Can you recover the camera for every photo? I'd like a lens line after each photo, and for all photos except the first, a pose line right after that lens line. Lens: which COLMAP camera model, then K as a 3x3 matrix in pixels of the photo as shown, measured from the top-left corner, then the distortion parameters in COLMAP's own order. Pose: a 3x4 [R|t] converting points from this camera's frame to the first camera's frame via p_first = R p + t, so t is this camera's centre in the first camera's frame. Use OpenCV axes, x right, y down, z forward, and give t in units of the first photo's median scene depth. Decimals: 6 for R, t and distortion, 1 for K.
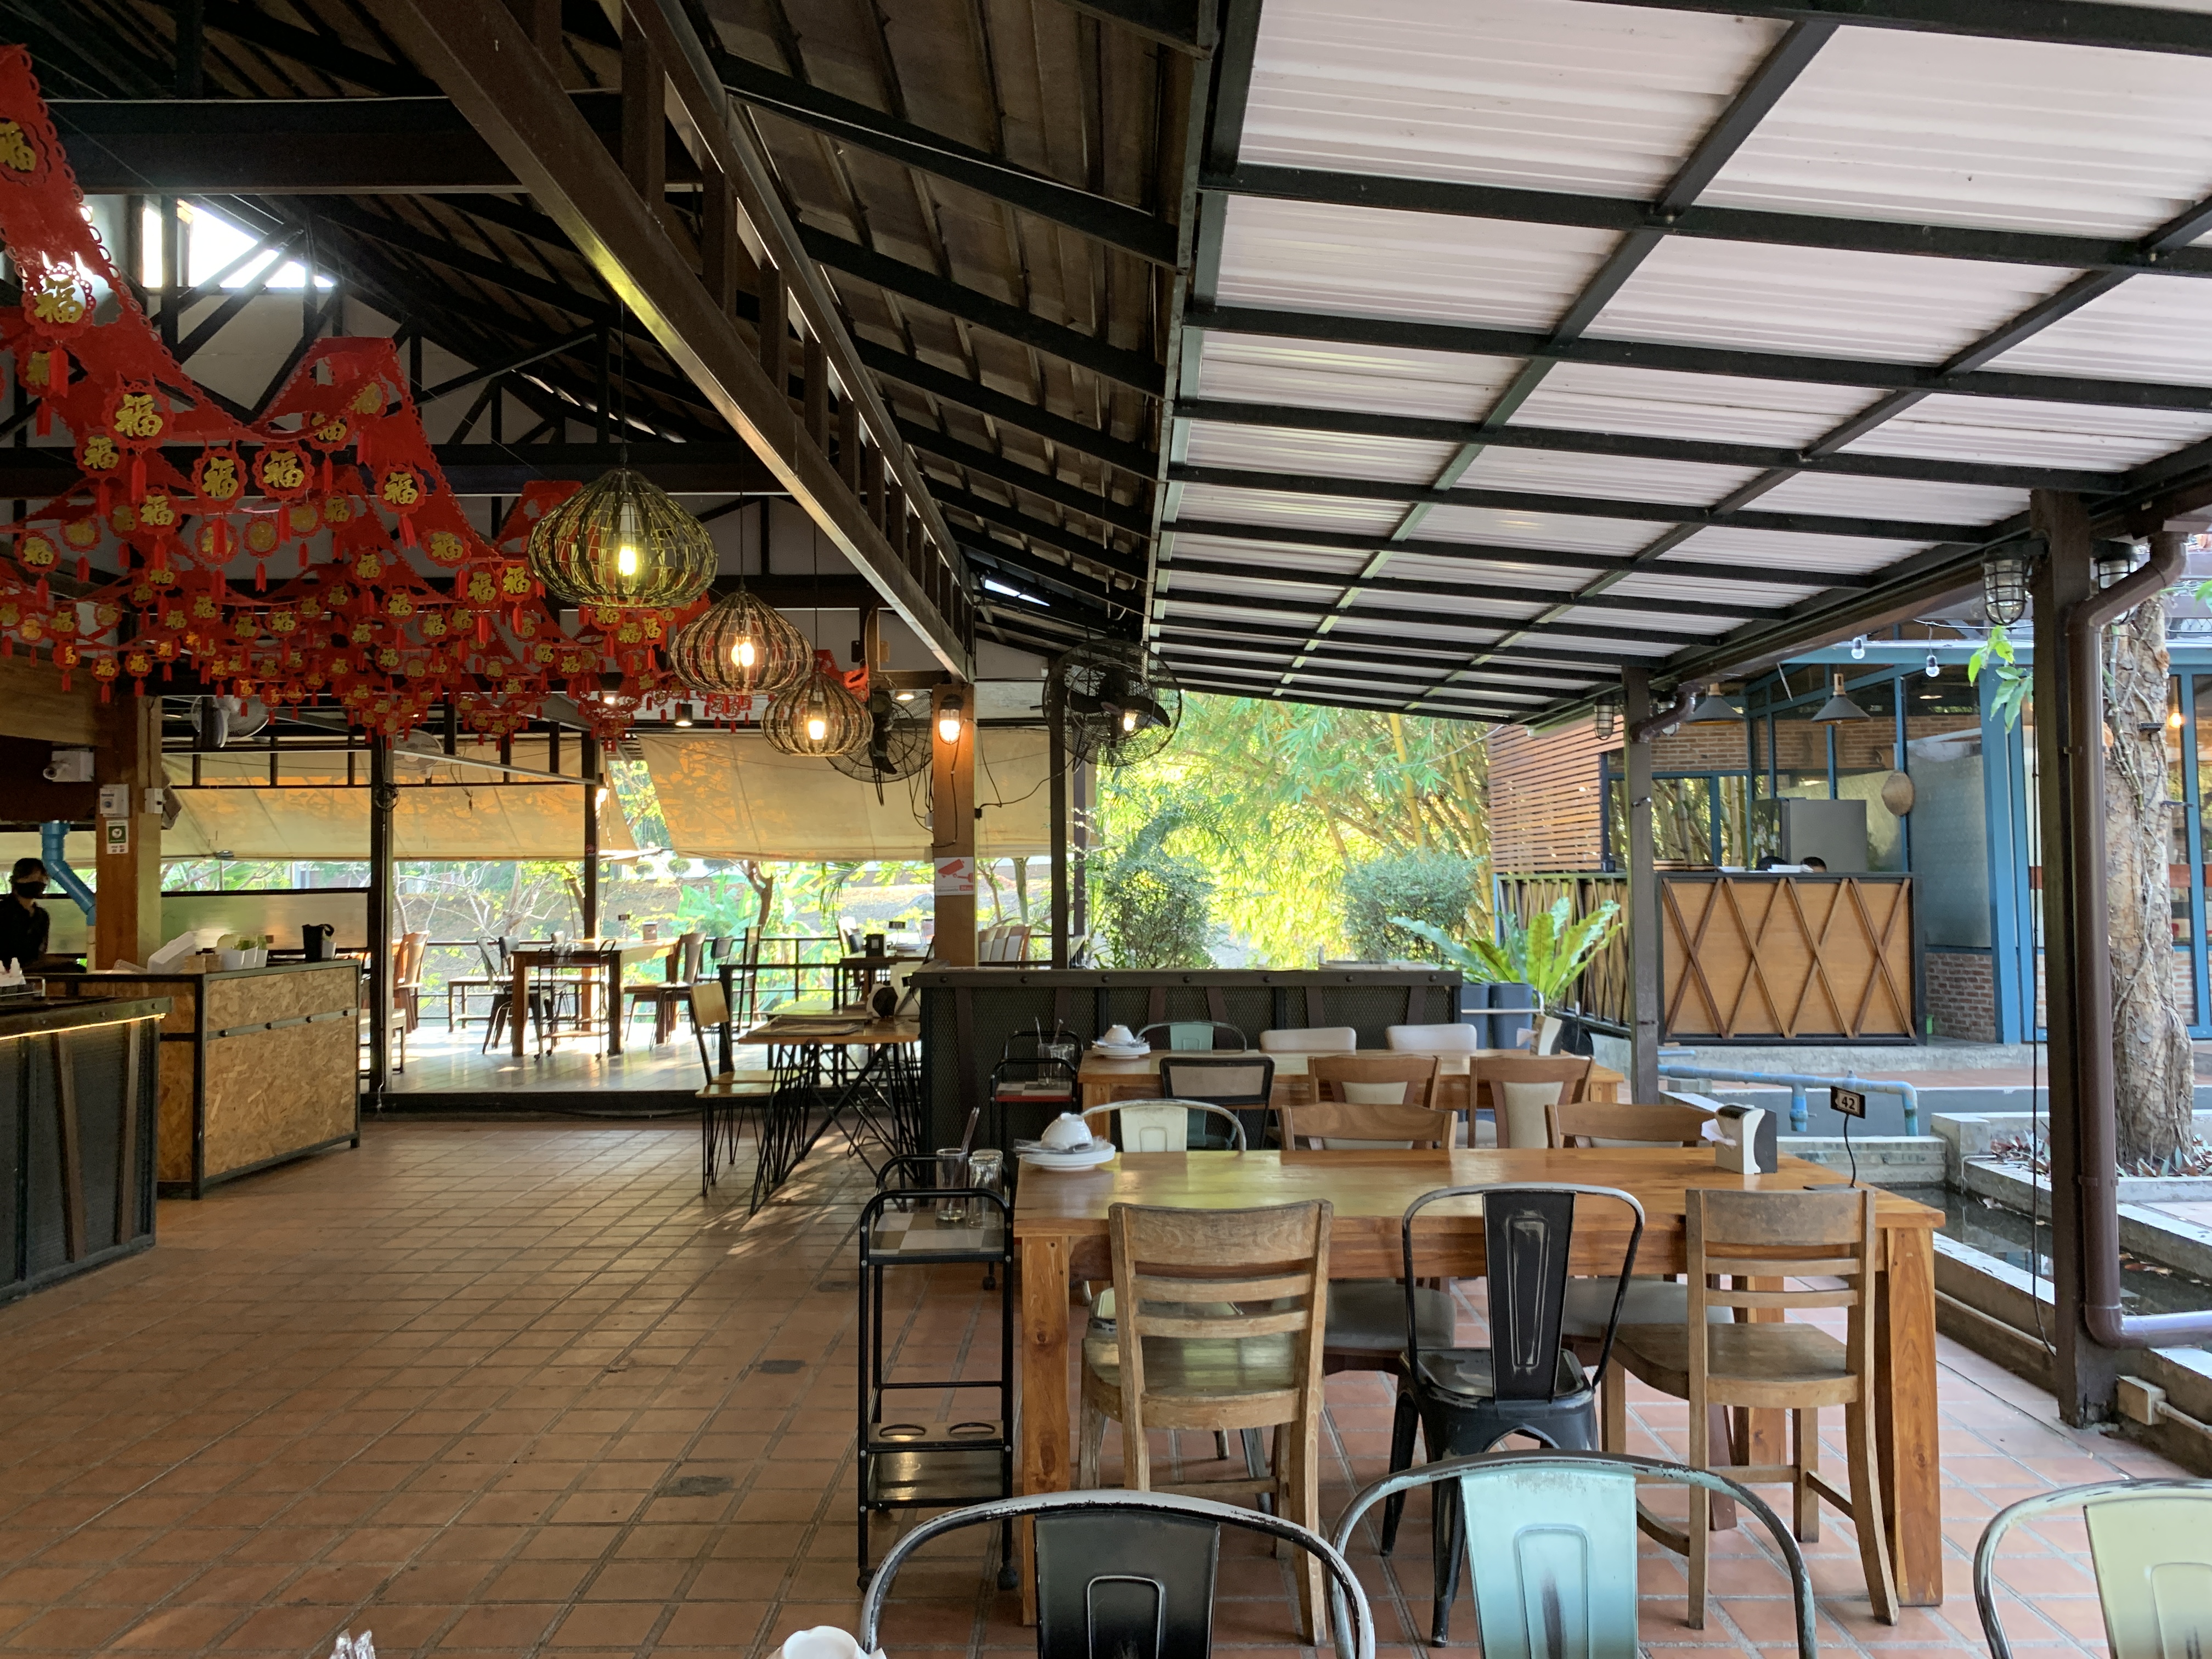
lens RADIAL K [[1647.5, 0, 1106.2], [0, 1647.5, 818.2], [0, 0, 1]] dist [0.047656, -0.072697]
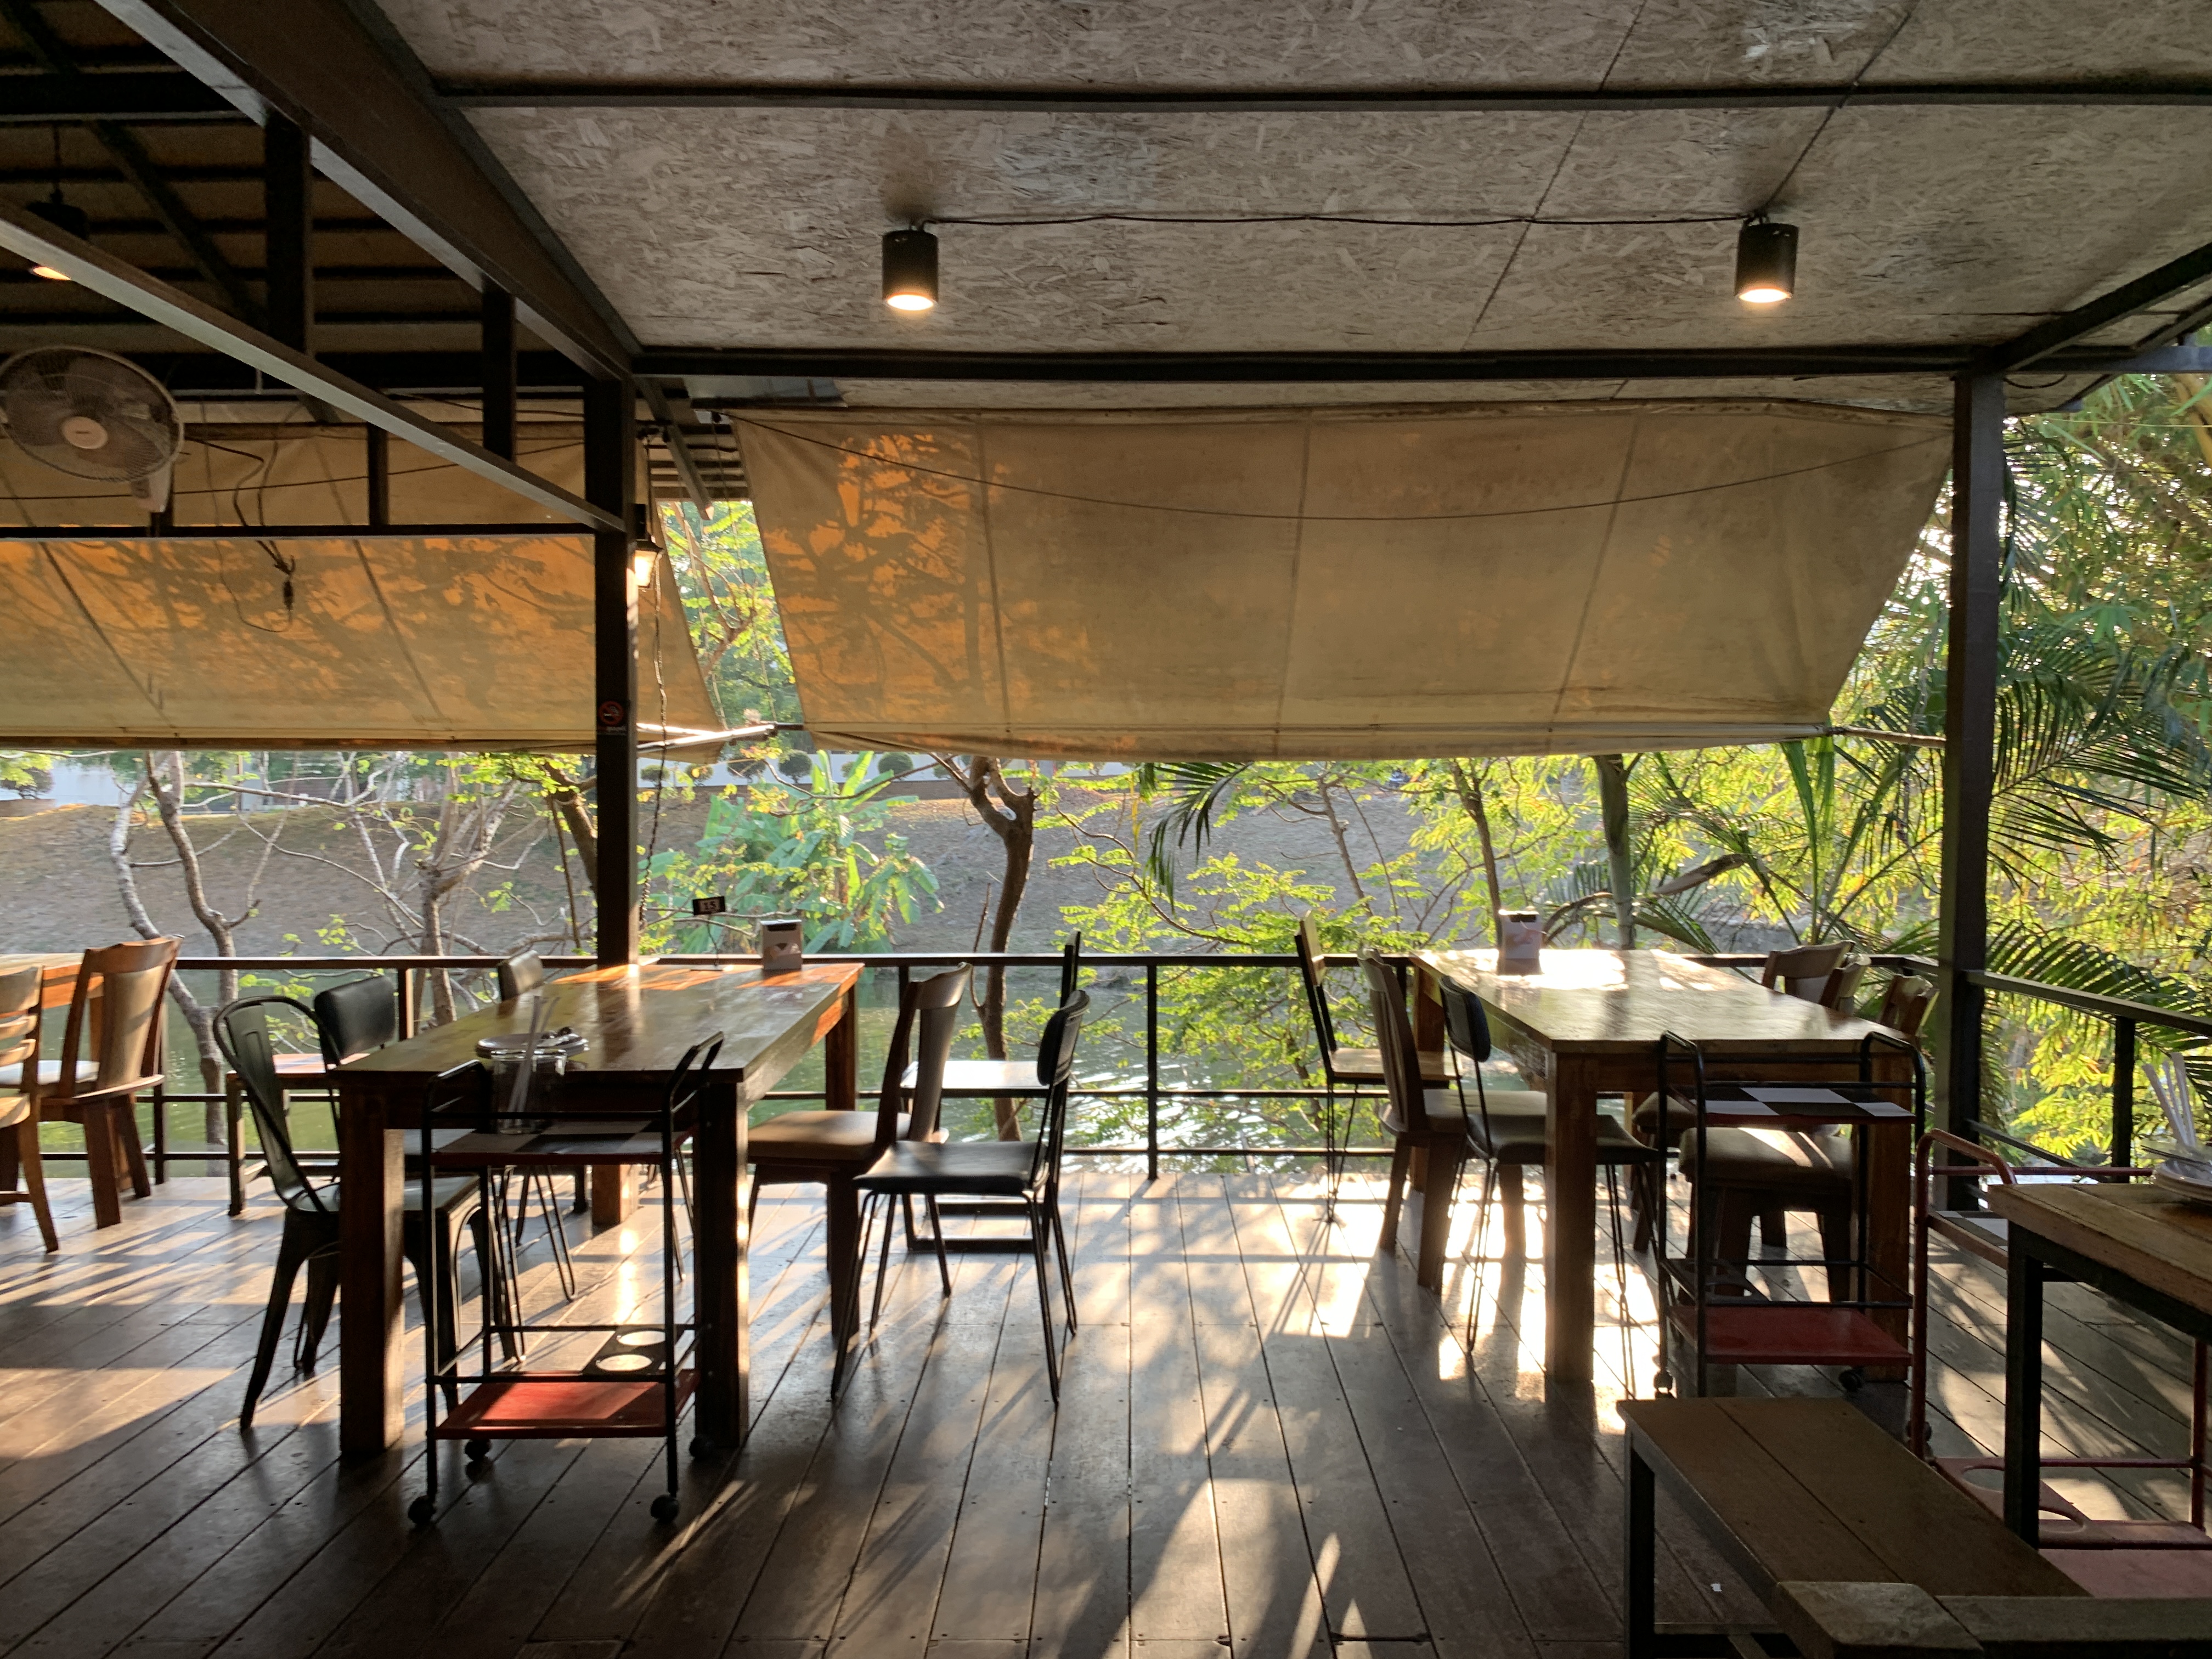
lens RADIAL K [[1647.5, 0, 1106.2], [0, 1647.5, 818.2], [0, 0, 1]] dist [0.047656, -0.072697]
pose [[0.999923, 0.011925, -0.003525, -0.187339], [-0.011722, 0.998530, 0.052927, 0.019277], [0.004151, -0.052881, 0.998592, 0.591428]]
